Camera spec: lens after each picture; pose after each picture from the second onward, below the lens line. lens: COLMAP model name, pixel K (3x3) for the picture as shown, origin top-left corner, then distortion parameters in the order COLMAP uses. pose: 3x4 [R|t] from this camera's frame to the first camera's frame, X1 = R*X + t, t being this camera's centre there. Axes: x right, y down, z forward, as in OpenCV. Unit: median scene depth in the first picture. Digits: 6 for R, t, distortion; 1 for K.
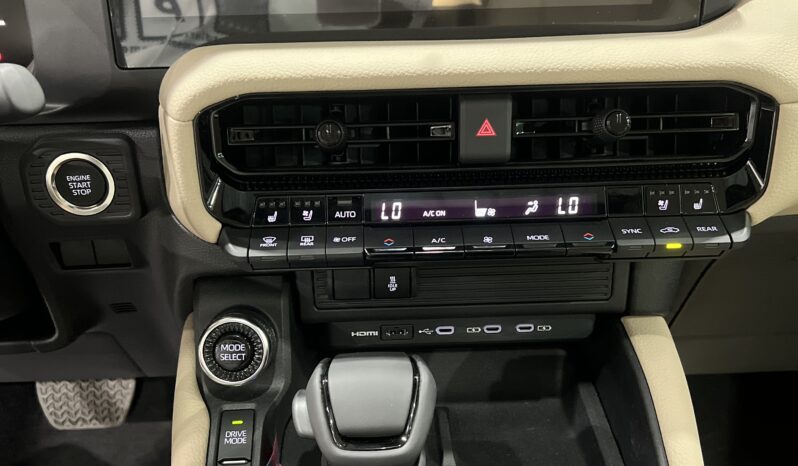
lens RADIAL K [[804.6, 0, 399.0], [0, 804.6, 233.0], [0, 0, 1]] dist [0.129926, -0.371806]
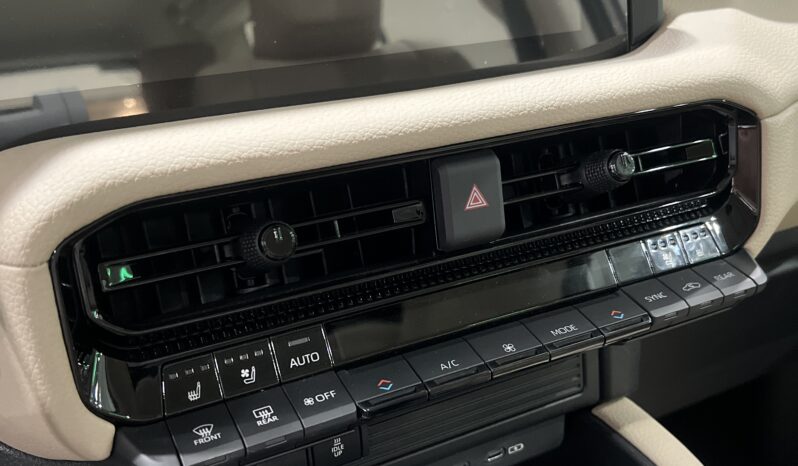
lens RADIAL K [[804.6, 0, 399.0], [0, 804.6, 233.0], [0, 0, 1]] dist [0.129926, -0.371806]
pose [[0.906138, -0.172630, 0.386151, -0.238200], [0.224259, 0.970125, -0.092545, -0.046226], [-0.358638, 0.170456, 0.917782, 0.355756]]
